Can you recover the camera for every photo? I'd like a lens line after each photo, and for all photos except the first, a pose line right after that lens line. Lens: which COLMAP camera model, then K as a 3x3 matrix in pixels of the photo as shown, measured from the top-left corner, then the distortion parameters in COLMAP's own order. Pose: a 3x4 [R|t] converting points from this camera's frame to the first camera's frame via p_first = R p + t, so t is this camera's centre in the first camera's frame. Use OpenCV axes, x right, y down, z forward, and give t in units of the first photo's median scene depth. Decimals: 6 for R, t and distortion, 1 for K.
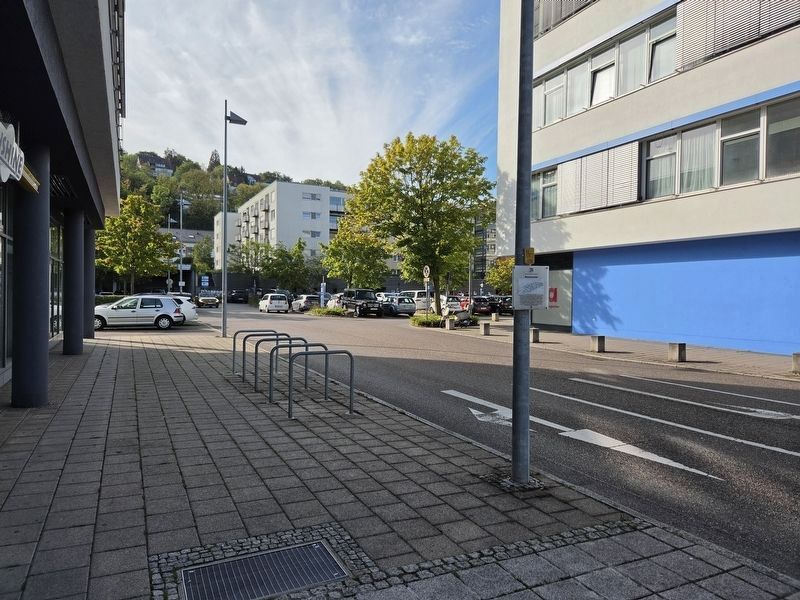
lens RADIAL K [[599.7, 0, 400.1], [0, 599.7, 300.1], [0, 0, 1]] dist [0.044660, -0.002152]
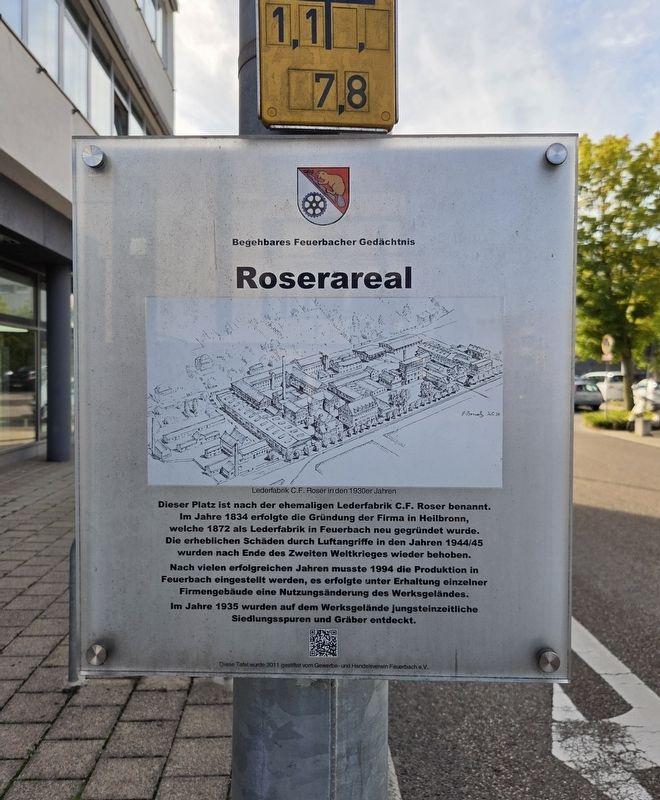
lens RADIAL K [[710.1, 0, 329.2], [0, 710.1, 397.6], [0, 0, 1]] dist [0.011299, 0.008765]
pose [[0.929599, 0.007967, -0.368486, 0.044721], [-0.000967, 0.999816, 0.019178, -0.004024], [0.368571, -0.017471, 0.929435, 0.159362]]
